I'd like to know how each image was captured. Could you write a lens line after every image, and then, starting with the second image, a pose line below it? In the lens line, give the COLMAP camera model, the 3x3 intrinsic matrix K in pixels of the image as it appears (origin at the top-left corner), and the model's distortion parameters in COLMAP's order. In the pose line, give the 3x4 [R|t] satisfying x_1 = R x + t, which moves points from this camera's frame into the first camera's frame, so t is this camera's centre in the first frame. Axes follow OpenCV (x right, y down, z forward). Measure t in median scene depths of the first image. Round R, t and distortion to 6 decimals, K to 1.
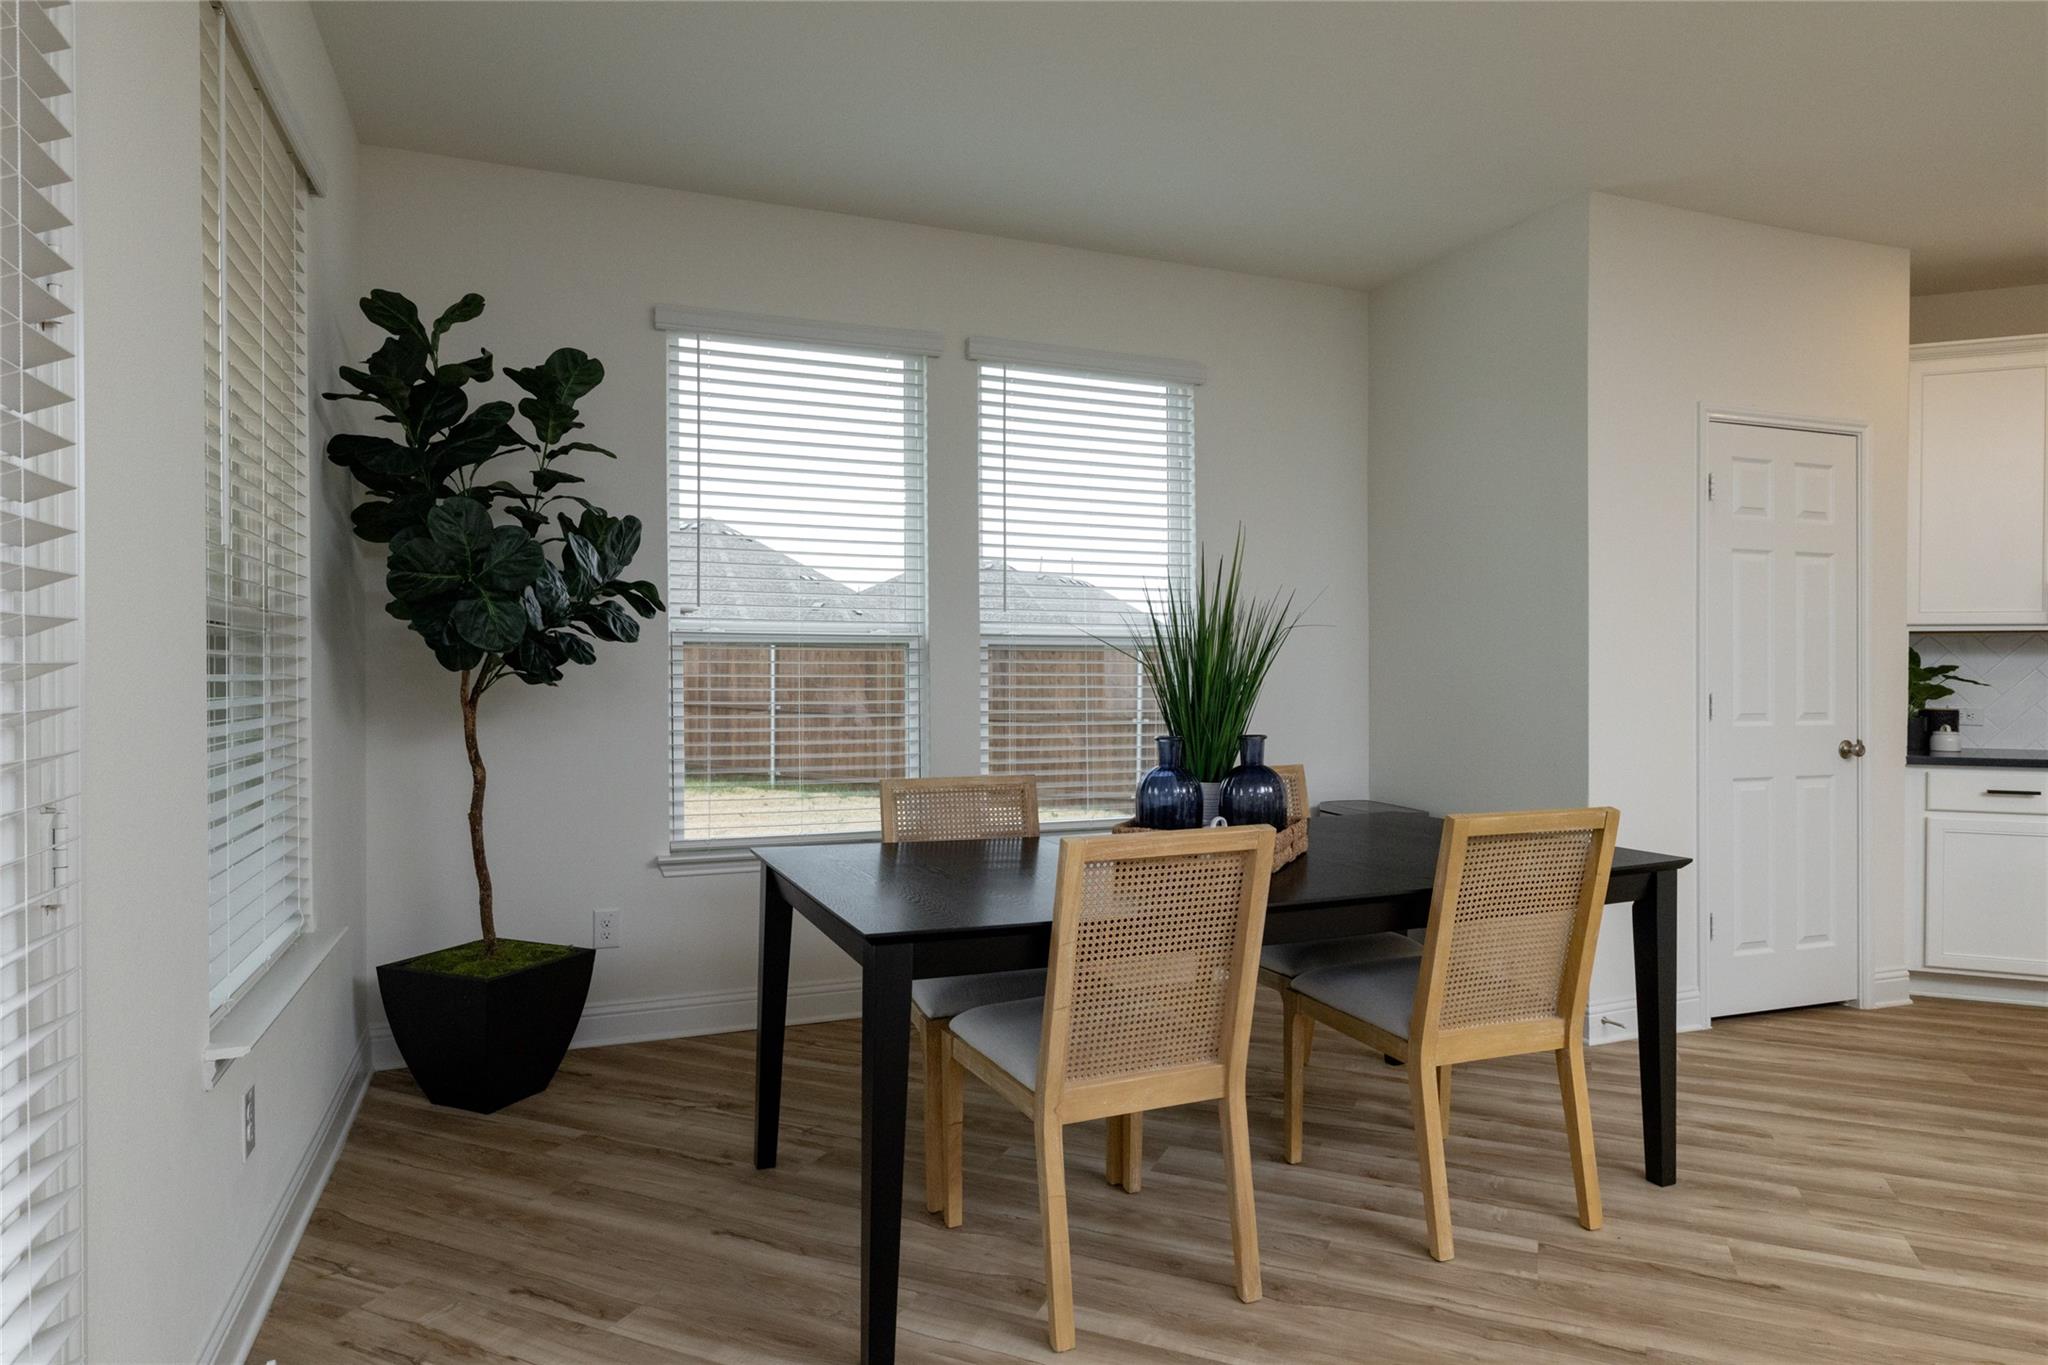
lens RADIAL K [[1265.8, 0, 1042.6], [0, 1265.8, 674.1], [0, 0, 1]] dist [0.009827, -0.000040]
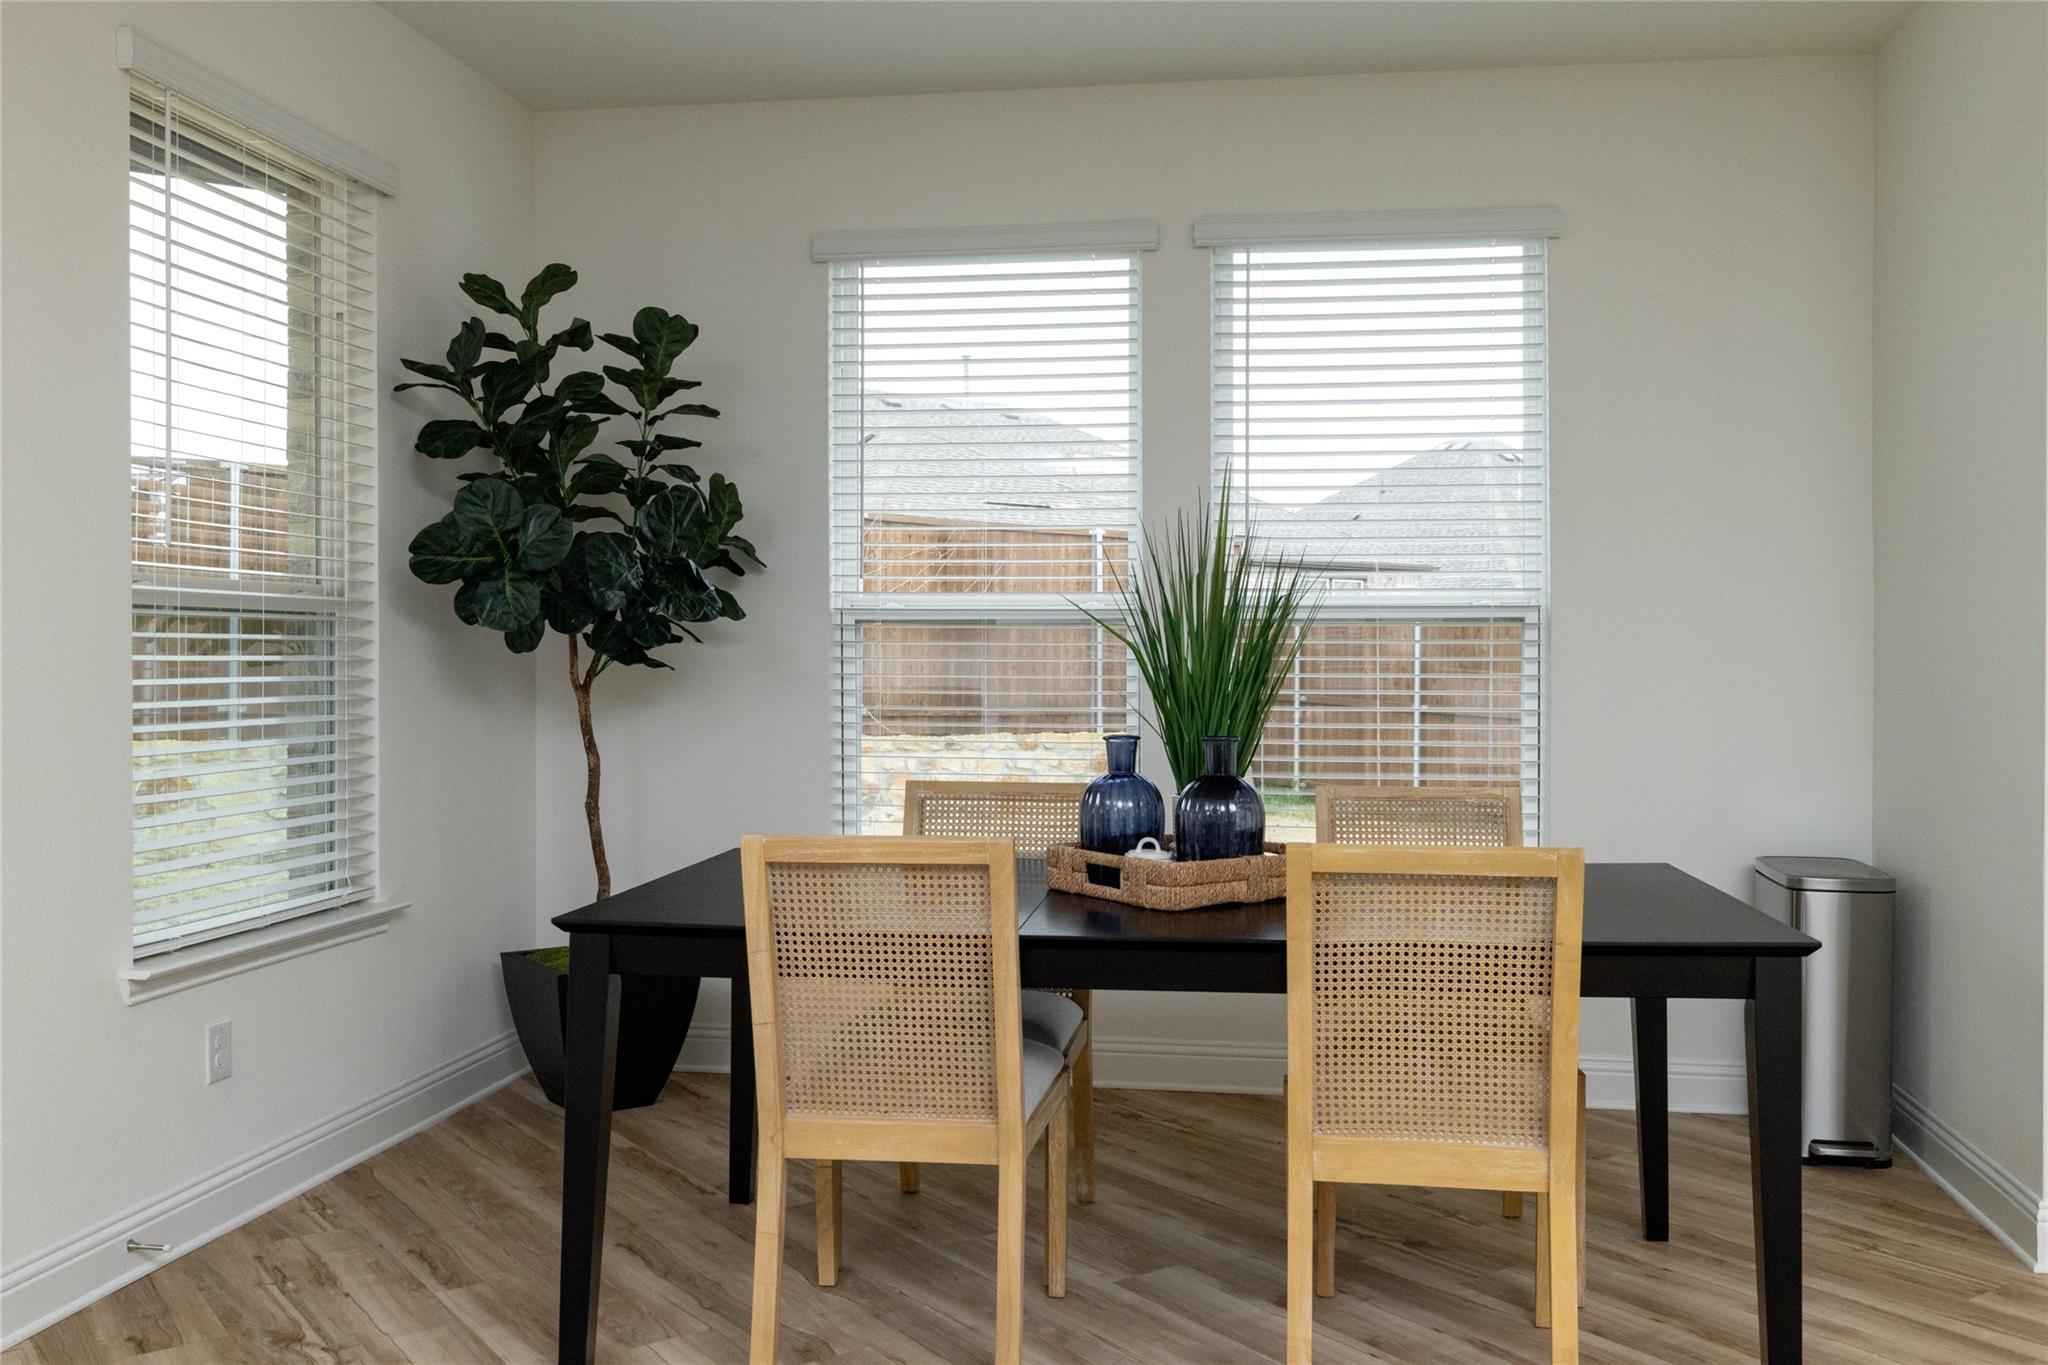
lens RADIAL K [[2009.9, 0, 1127.9], [0, 2009.9, 637.7], [0, 0, 1]] dist [0.007060, 0.000000]
pose [[0.845266, -0.003201, -0.534336, 0.708372], [-0.003938, 0.999918, -0.012219, 0.002518], [0.534332, 0.012433, 0.845184, -0.059270]]
